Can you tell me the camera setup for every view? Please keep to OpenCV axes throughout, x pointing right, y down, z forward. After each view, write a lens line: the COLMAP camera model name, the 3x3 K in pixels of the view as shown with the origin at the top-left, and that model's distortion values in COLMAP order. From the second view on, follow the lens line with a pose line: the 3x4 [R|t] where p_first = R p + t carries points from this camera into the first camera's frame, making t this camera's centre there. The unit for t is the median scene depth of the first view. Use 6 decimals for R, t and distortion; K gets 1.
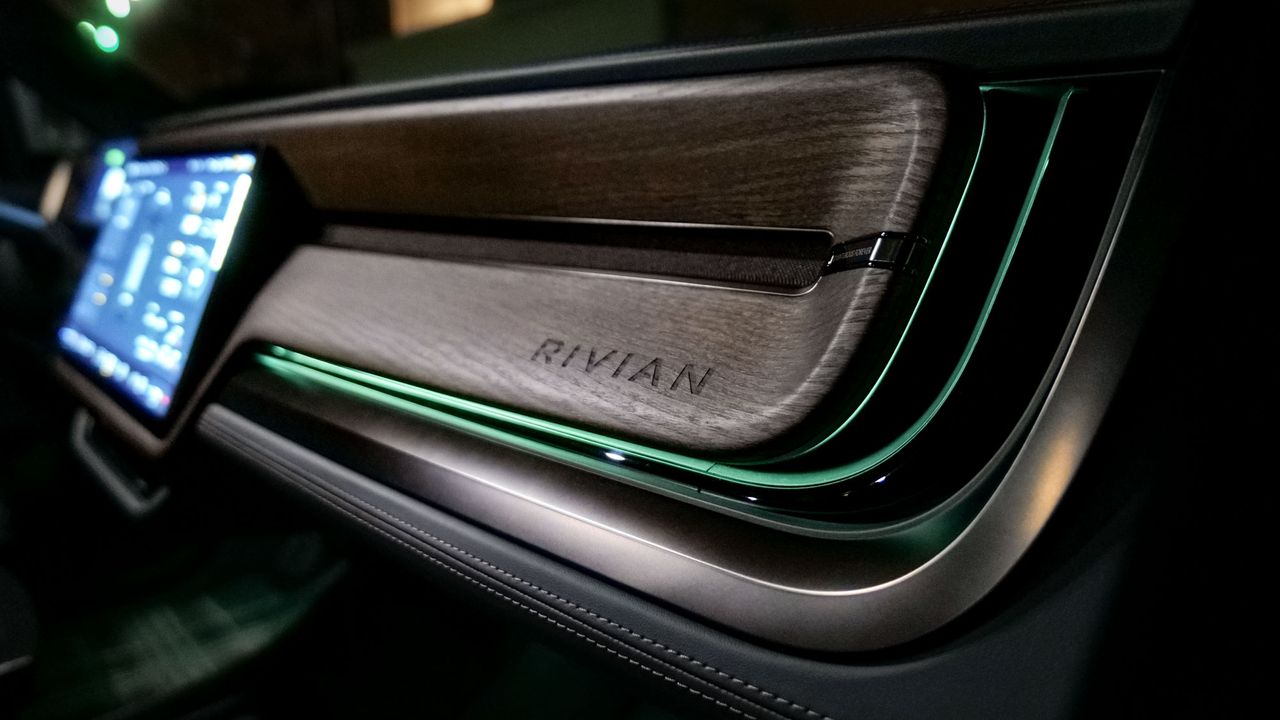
lens RADIAL K [[855.2, 0, 640.7], [0, 855.2, 342.7], [0, 0, 1]] dist [0.004628, 0.005115]
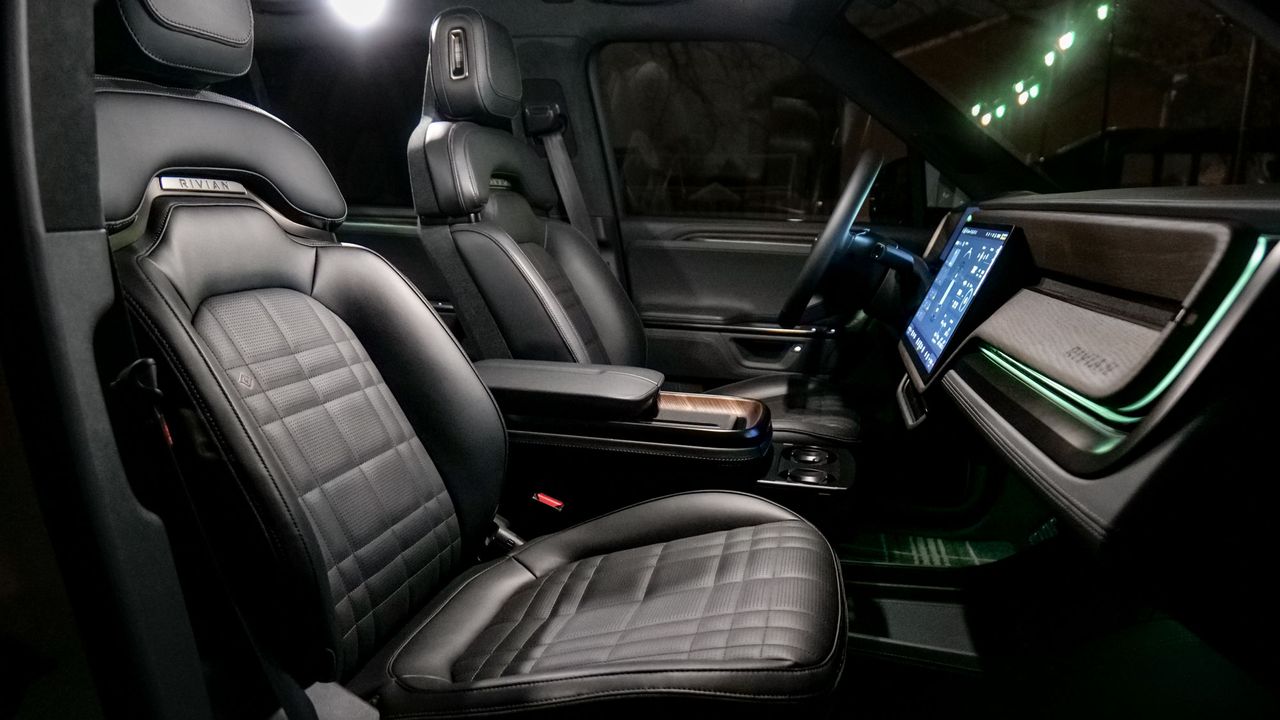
lens RADIAL K [[855.2, 0, 640.7], [0, 855.2, 342.7], [0, 0, 1]] dist [0.004628, 0.005115]
pose [[0.576625, 0.154770, -0.802215, 0.519316], [-0.190755, 0.980259, 0.052007, 0.044302], [0.794428, 0.123037, 0.594765, -0.555431]]
